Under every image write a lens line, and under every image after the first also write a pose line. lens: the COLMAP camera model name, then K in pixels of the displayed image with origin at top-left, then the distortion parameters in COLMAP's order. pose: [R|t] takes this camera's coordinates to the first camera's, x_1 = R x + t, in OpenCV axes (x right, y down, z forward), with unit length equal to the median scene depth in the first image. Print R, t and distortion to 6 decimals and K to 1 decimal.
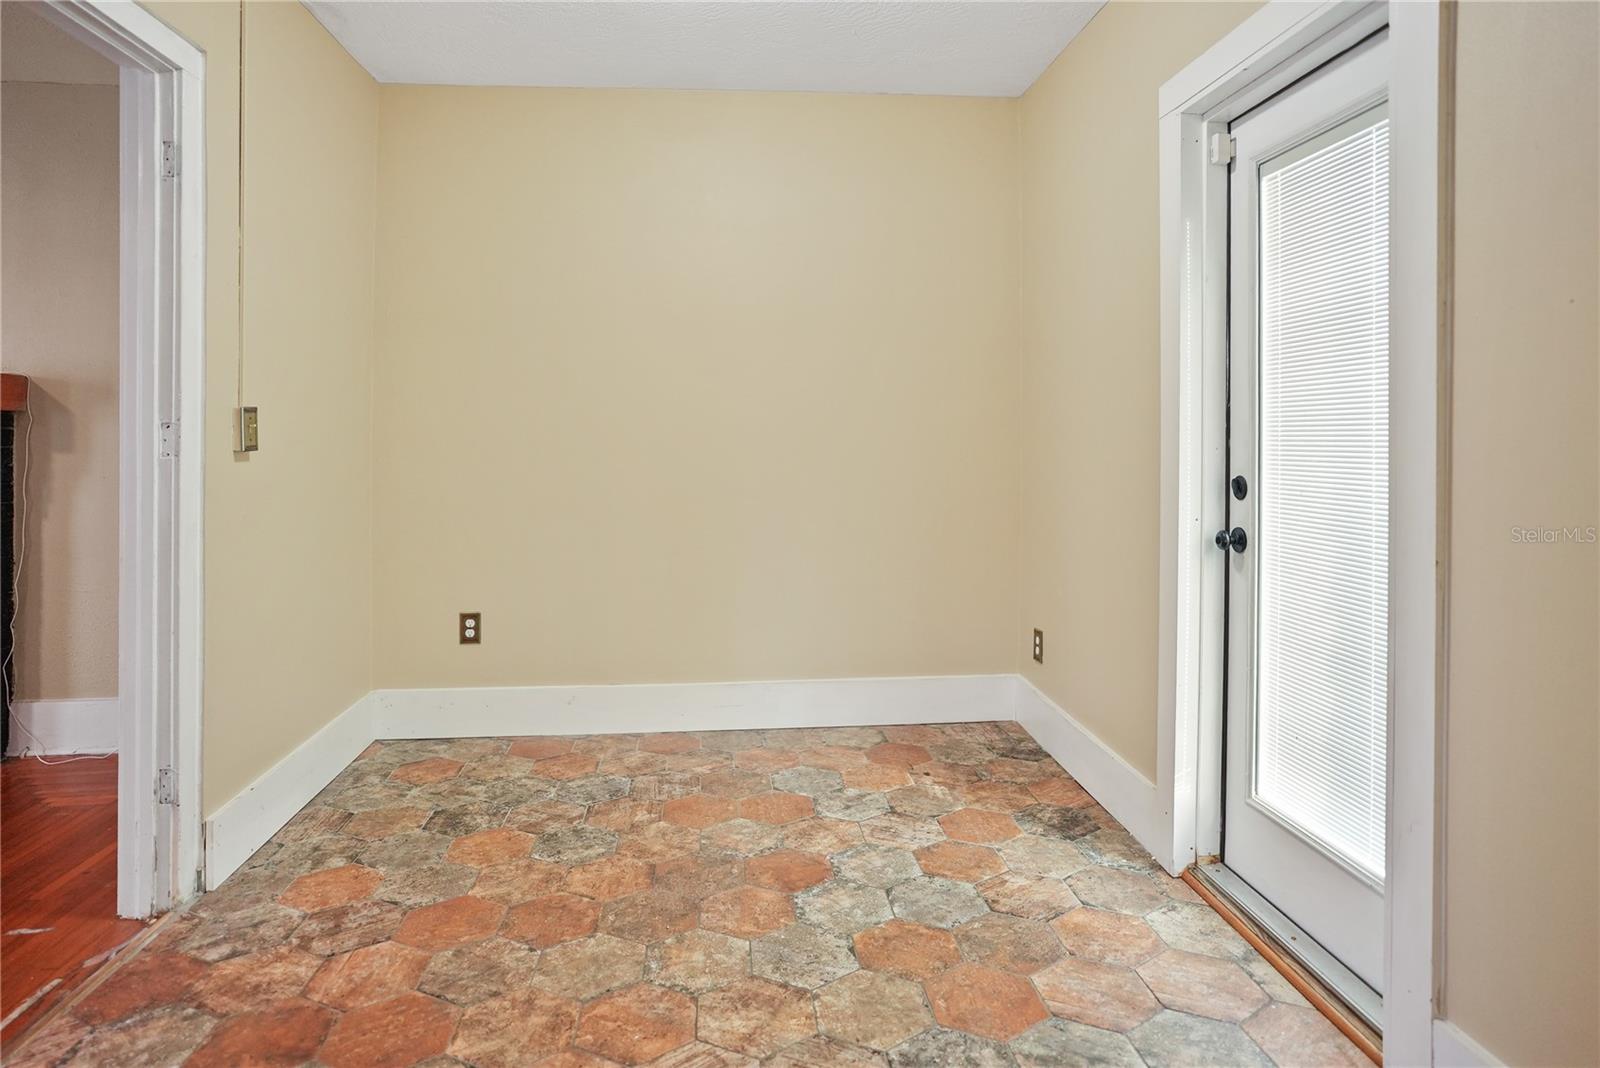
lens RADIAL K [[922.2, 0, 796.1], [0, 922.2, 412.4], [0, 0, 1]] dist [-0.022855, 0.015602]
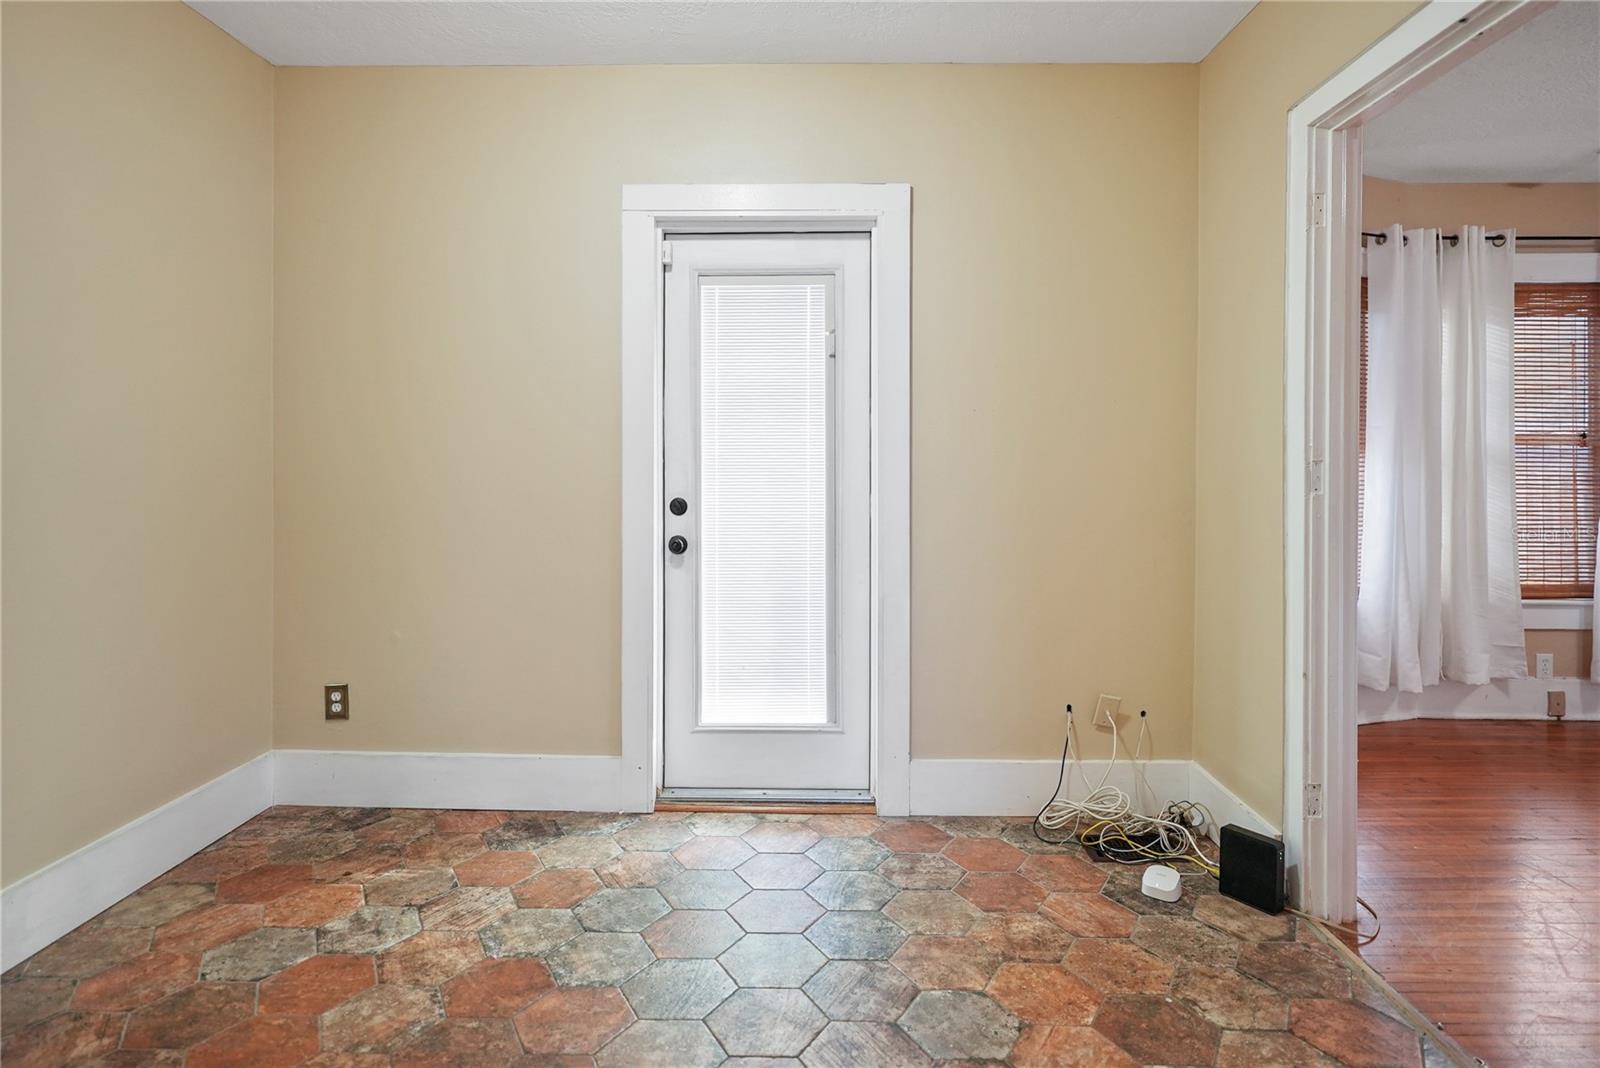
lens RADIAL K [[922.2, 0, 789.3], [0, 922.2, 453.4], [0, 0, 1]] dist [-0.022855, 0.015602]
pose [[0.101056, 0.017685, 0.994724, -0.800366], [-0.024014, 0.999594, -0.015332, 0.018486], [-0.994591, -0.022338, 0.101439, 0.645773]]
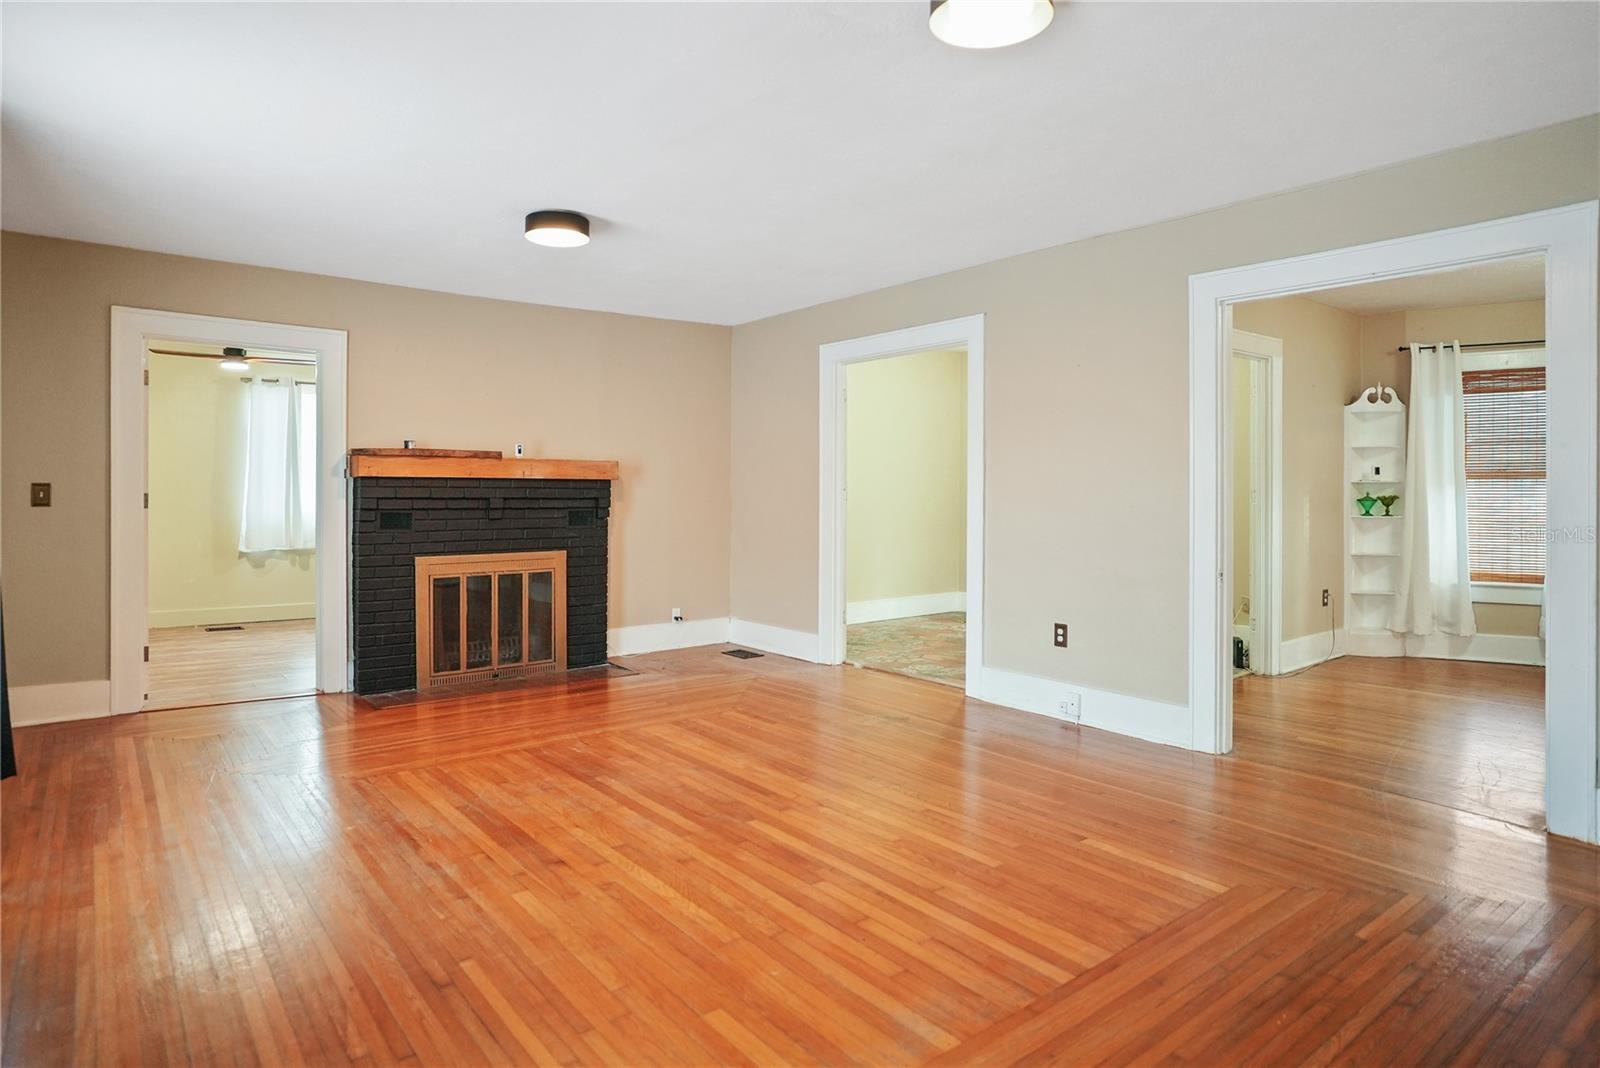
lens RADIAL K [[922.2, 0, 776.6], [0, 922.2, 494.1], [0, 0, 1]] dist [-0.022855, 0.015602]
pose [[0.848151, 0.003882, 0.529740, -2.082081], [-0.011410, 0.999875, 0.010940, -0.005626], [-0.529631, -0.015323, 0.848090, -1.195079]]
